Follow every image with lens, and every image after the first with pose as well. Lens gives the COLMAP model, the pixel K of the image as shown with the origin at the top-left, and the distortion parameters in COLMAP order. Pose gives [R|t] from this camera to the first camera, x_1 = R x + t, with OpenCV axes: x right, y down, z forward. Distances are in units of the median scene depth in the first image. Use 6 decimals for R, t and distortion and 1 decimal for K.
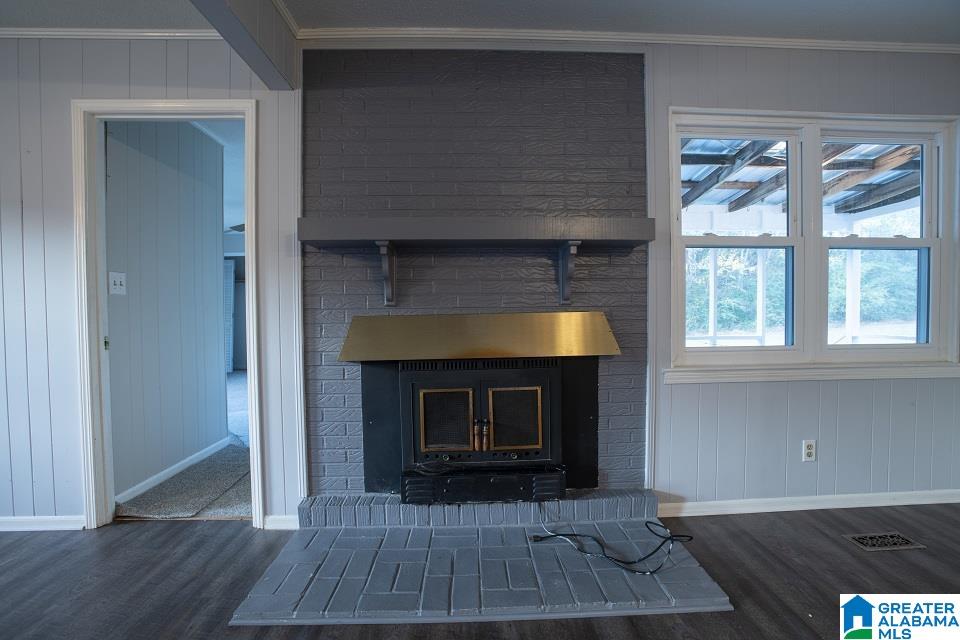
lens RADIAL K [[466.9, 0, 483.1], [0, 466.9, 318.3], [0, 0, 1]] dist [-0.064621, 0.023637]
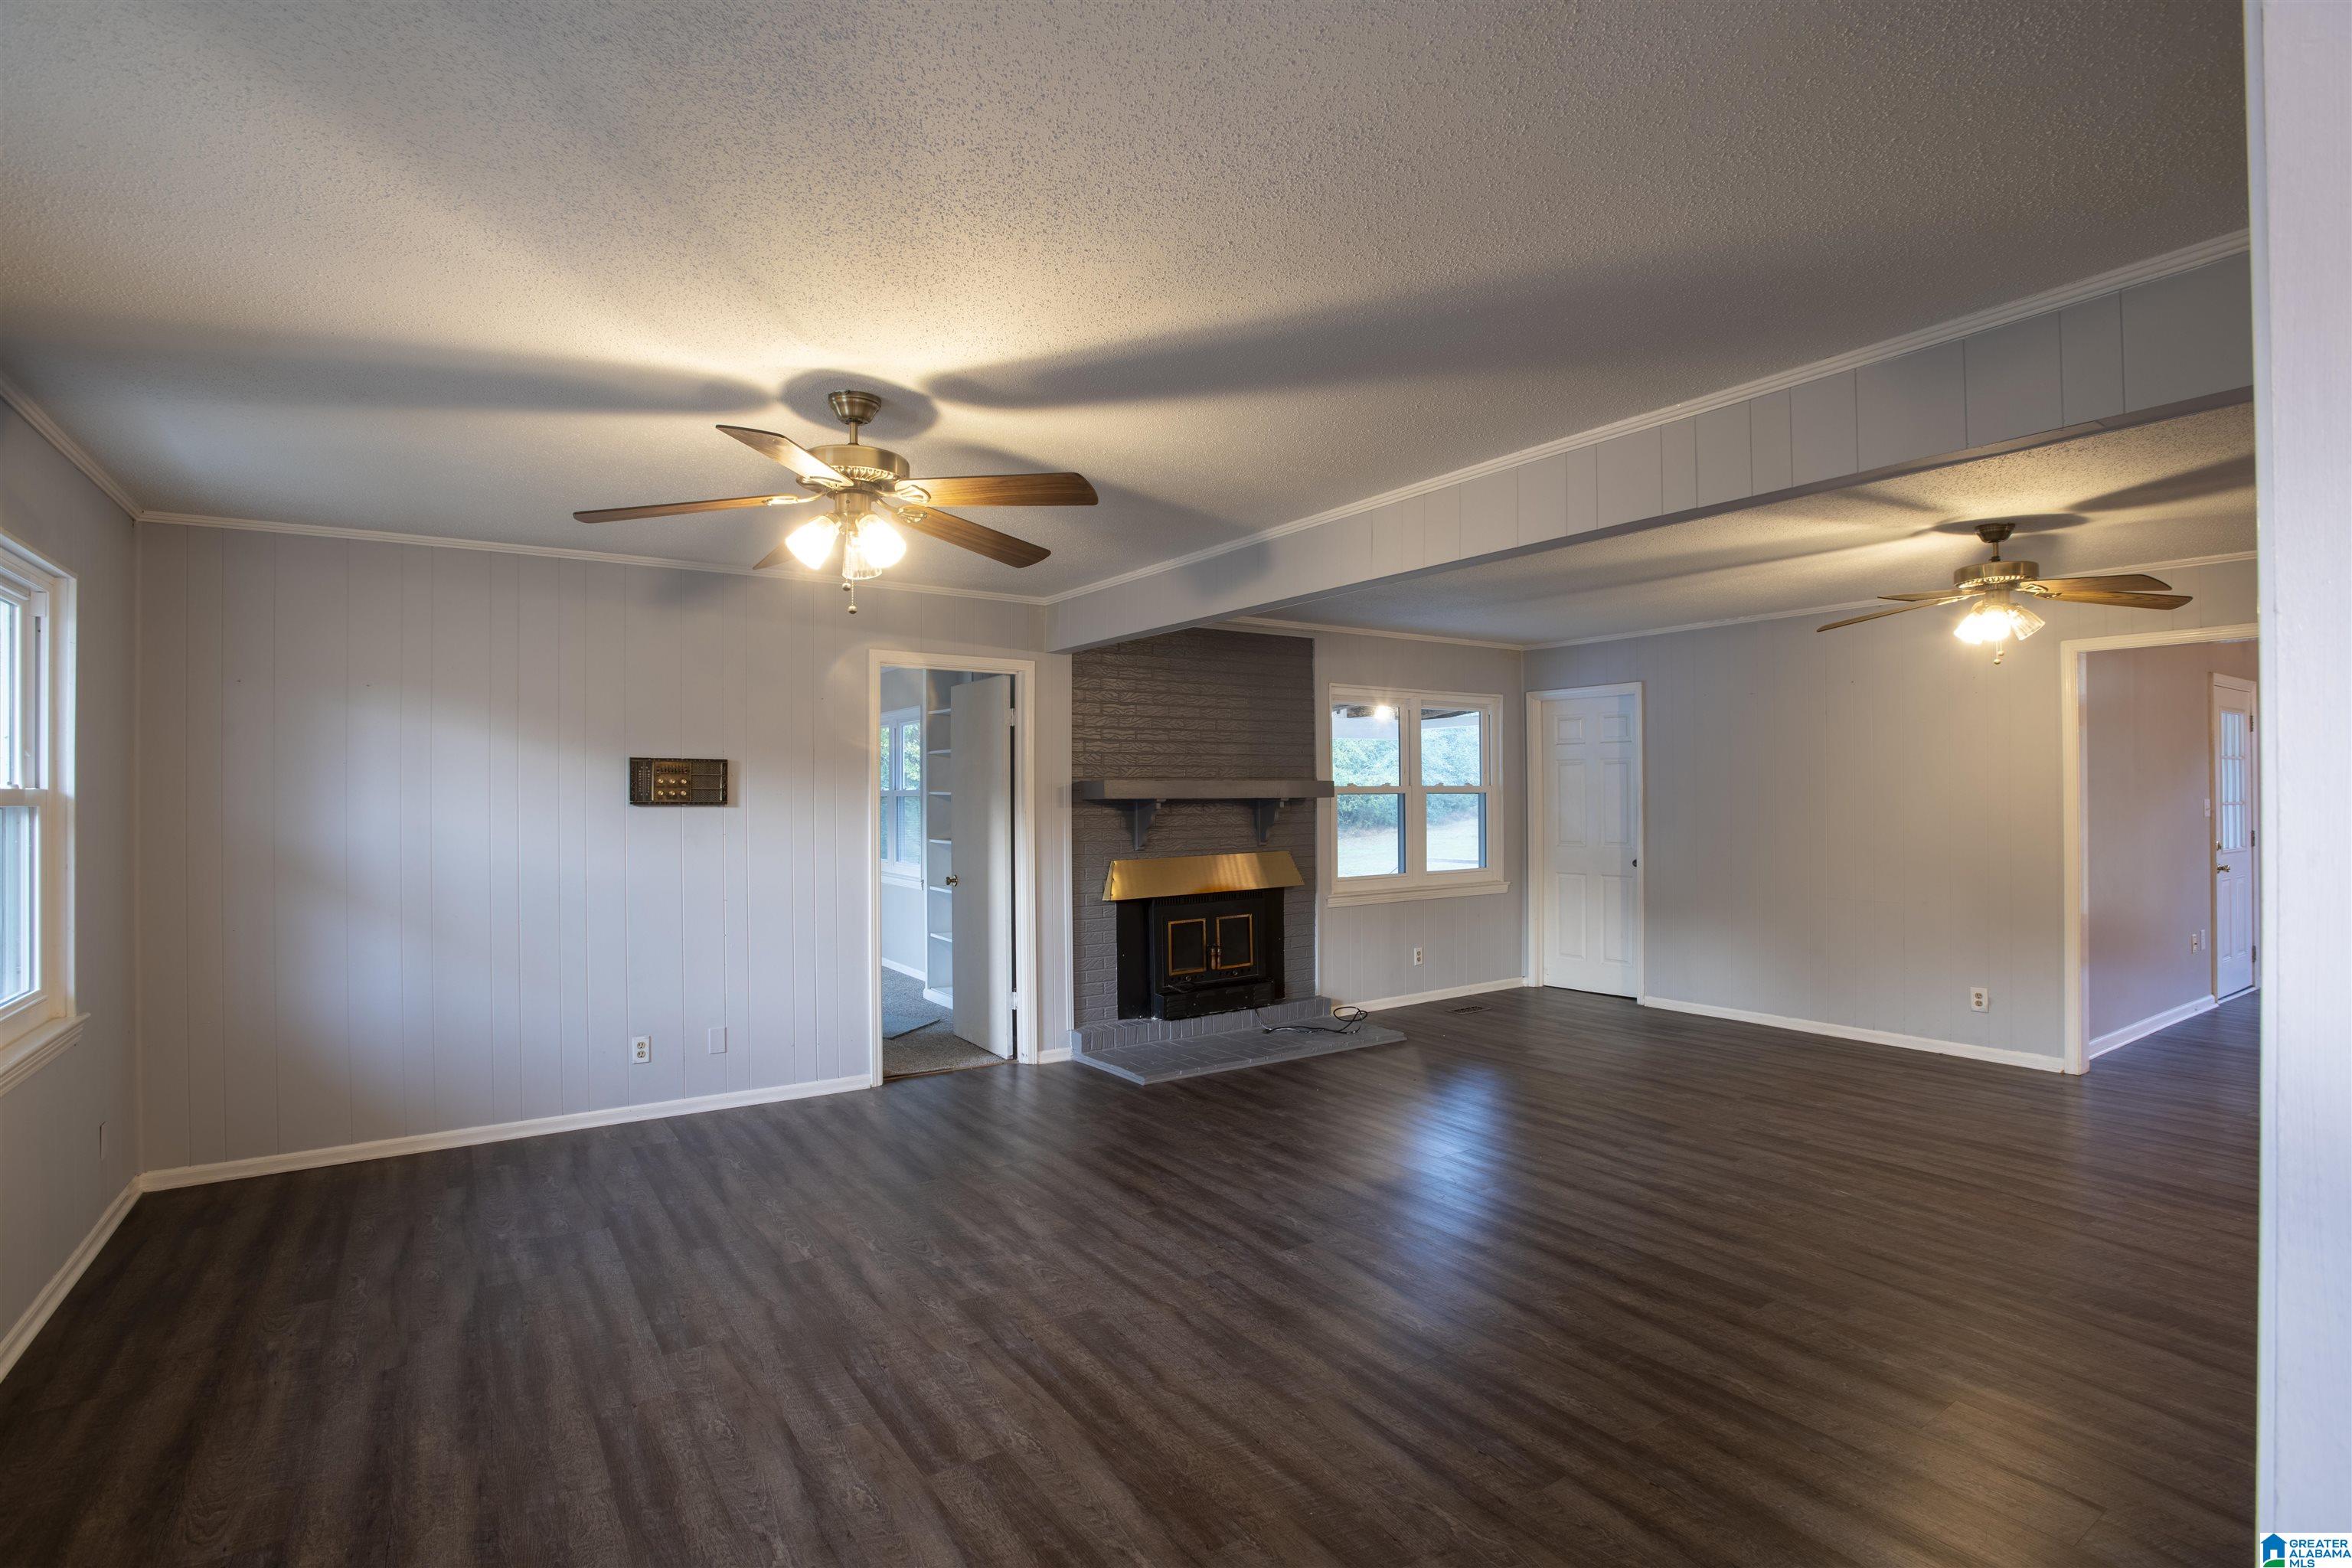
lens RADIAL K [[1143.9, 0, 1182.3], [0, 1143.9, 793.3], [0, 0, 1]] dist [-0.064621, 0.023637]
pose [[0.853899, 0.001664, 0.520437, -1.551834], [0.017131, 0.999363, -0.031303, -0.076114], [-0.520157, 0.035645, 0.853326, -1.432574]]
